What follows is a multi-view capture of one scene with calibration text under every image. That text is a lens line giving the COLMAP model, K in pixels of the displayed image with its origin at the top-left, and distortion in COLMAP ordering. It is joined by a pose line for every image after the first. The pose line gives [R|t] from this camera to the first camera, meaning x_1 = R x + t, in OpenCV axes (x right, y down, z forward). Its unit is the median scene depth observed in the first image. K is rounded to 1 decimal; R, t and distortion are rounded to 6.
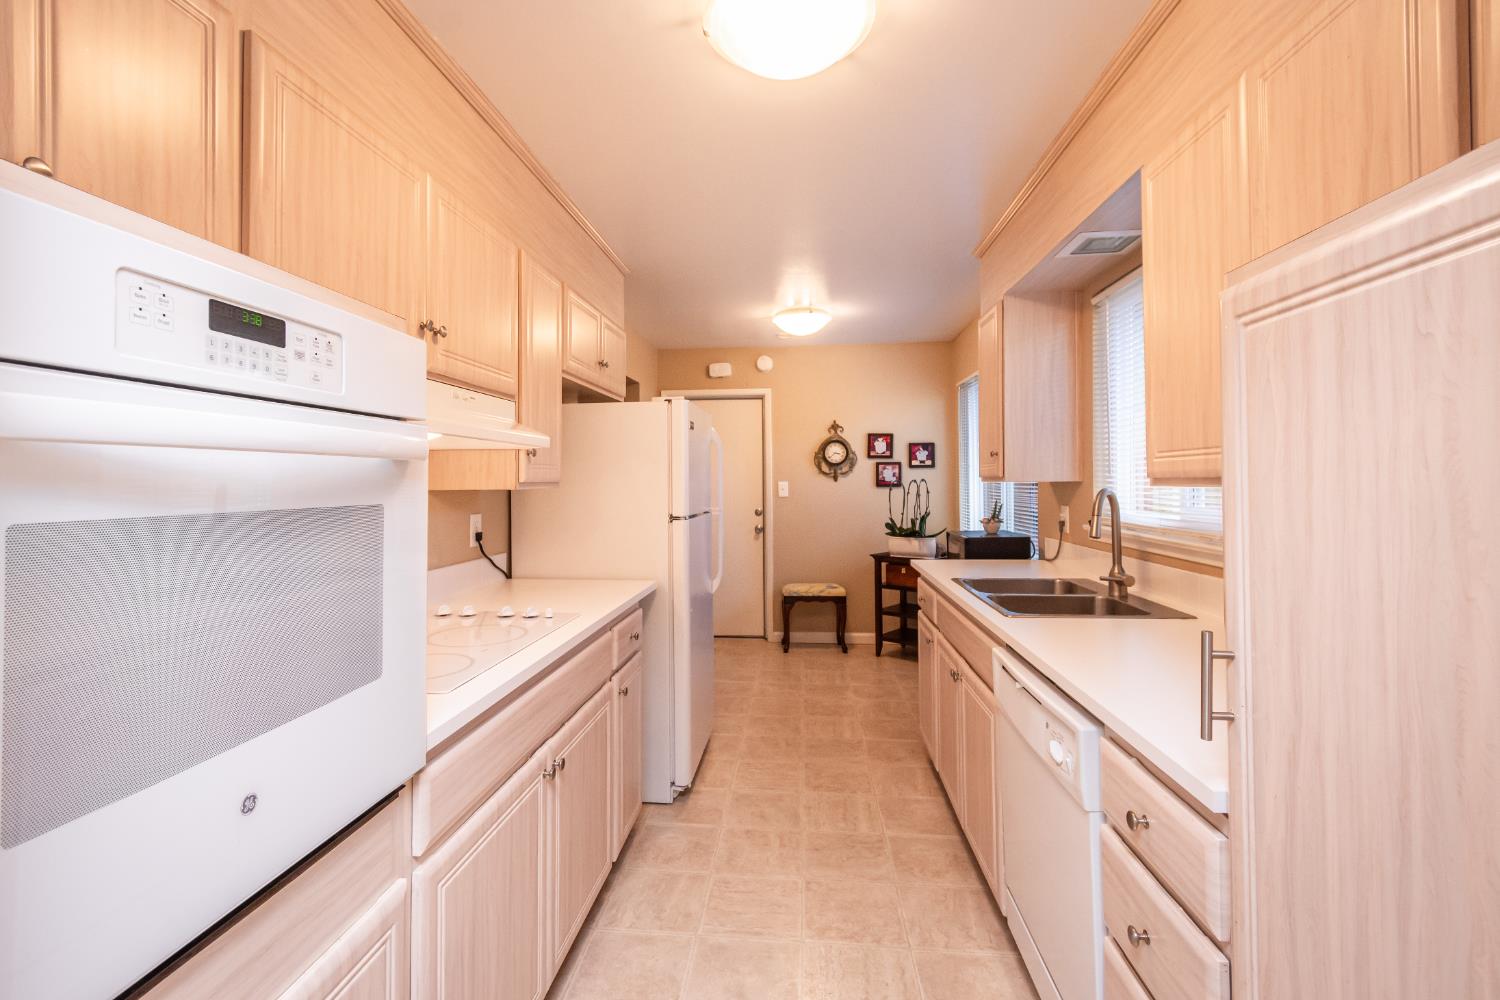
lens RADIAL K [[677.6, 0, 748.0], [0, 677.6, 477.3], [0, 0, 1]] dist [0.006621, -0.001604]
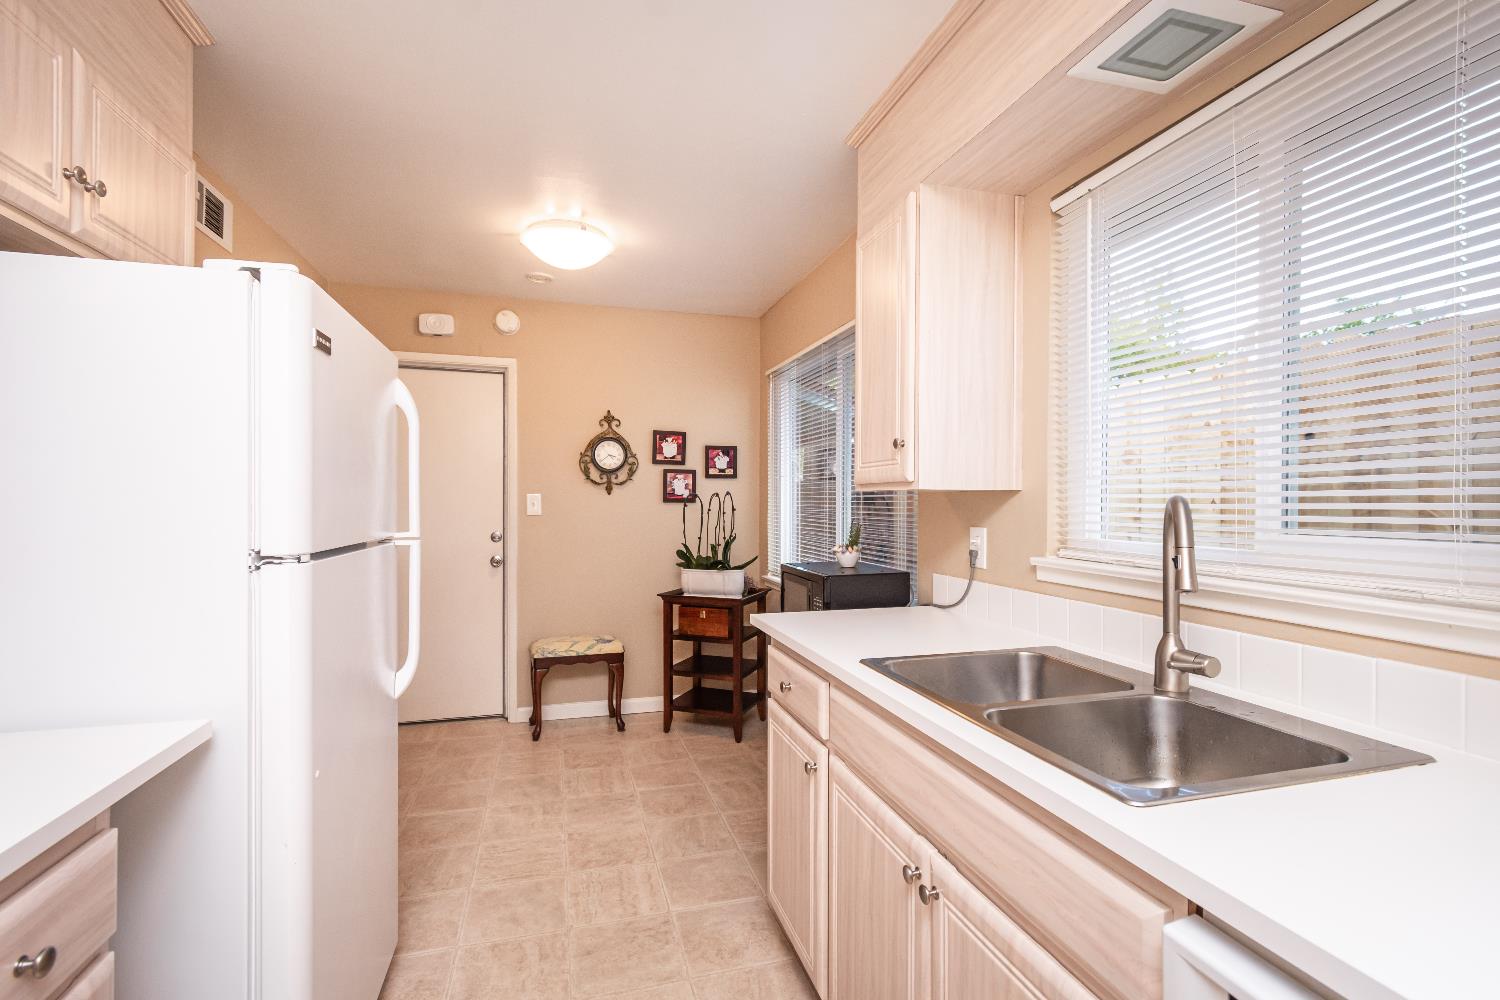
lens RADIAL K [[677.6, 0, 747.3], [0, 677.6, 504.3], [0, 0, 1]] dist [0.006621, -0.001604]
pose [[0.934461, 0.010263, 0.355917, 0.010214], [-0.013600, 0.999884, 0.006875, 0.012311], [-0.355805, -0.011265, 0.934492, 0.319938]]
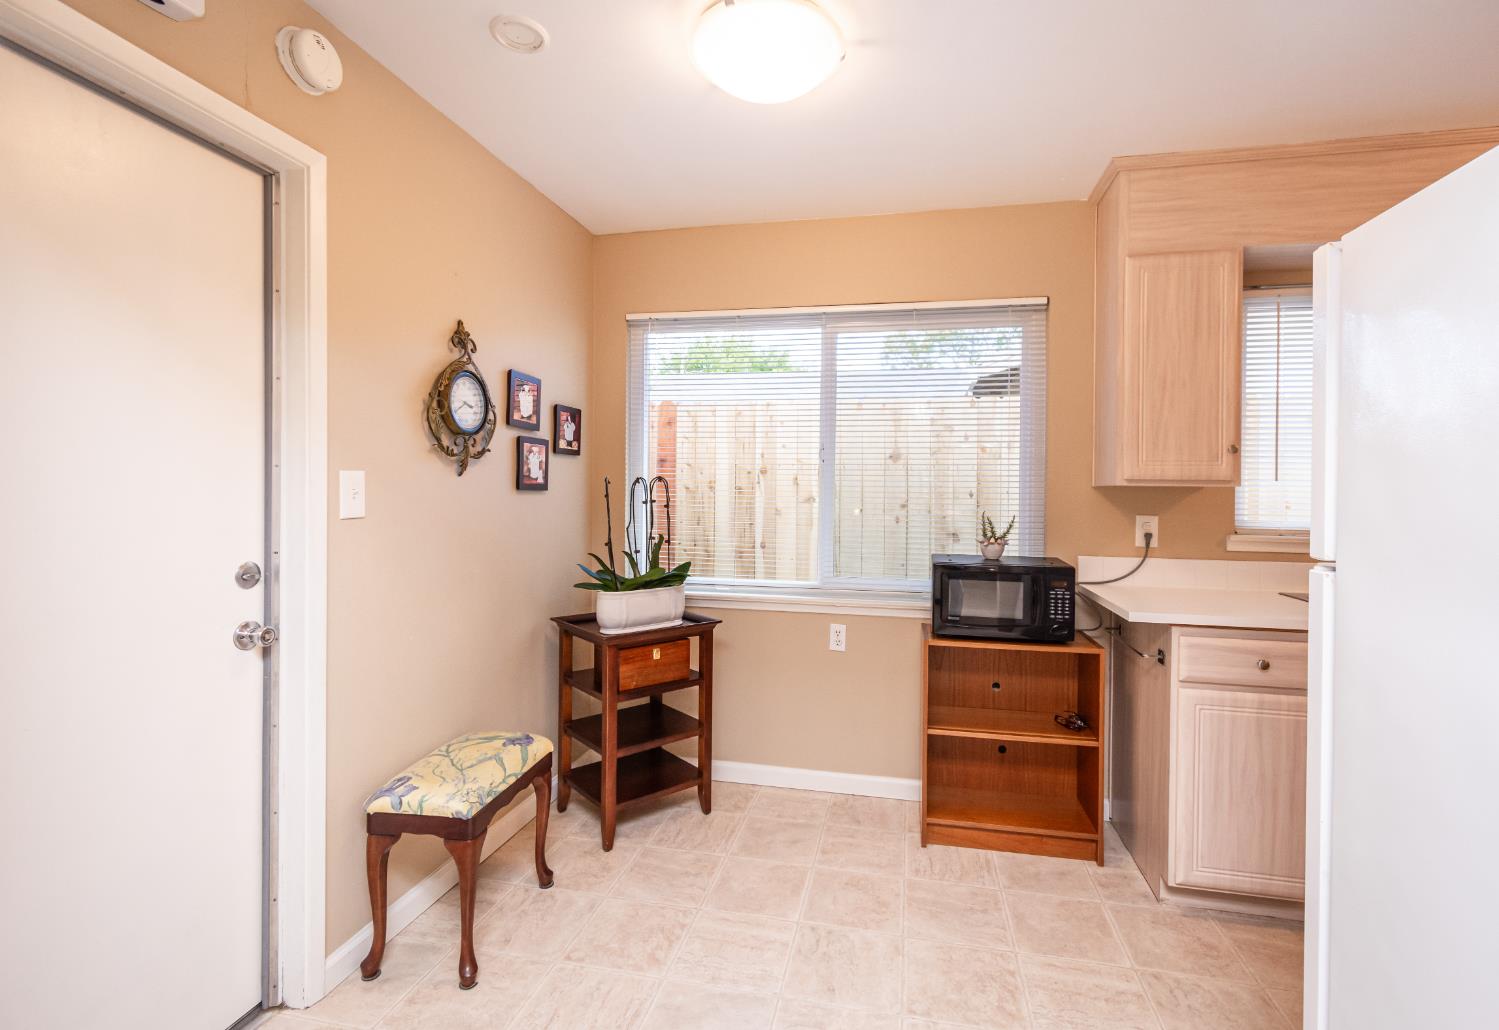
lens RADIAL K [[691.7, 0, 769.7], [0, 691.7, 493.8], [0, 0, 1]] dist [0.005824, 0.000957]
pose [[0.113346, 0.009068, 0.993514, -0.309451], [-0.019405, 0.999788, -0.006911, 0.020421], [-0.993366, -0.018495, 0.113498, 0.946691]]
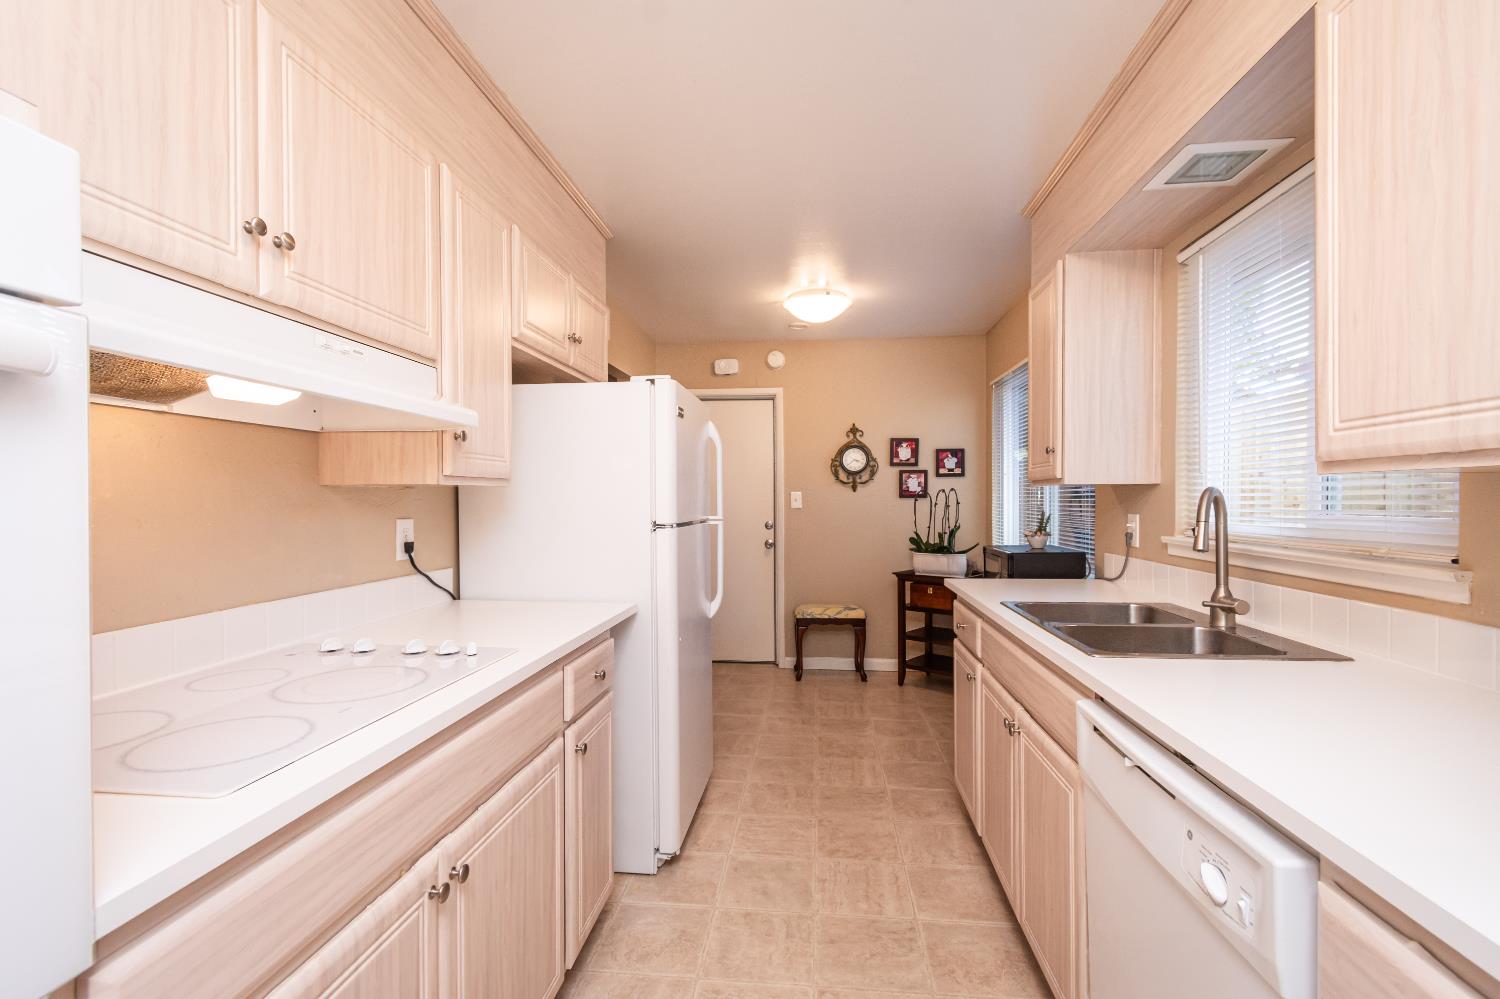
lens RADIAL K [[677.6, 0, 760.5], [0, 677.6, 507.1], [0, 0, 1]] dist [0.006621, -0.001604]
pose [[0.999982, 0.003294, -0.004991, 0.010841], [-0.003206, 0.999843, 0.017440, 0.014217], [0.005048, -0.017424, 0.999835, 0.118823]]
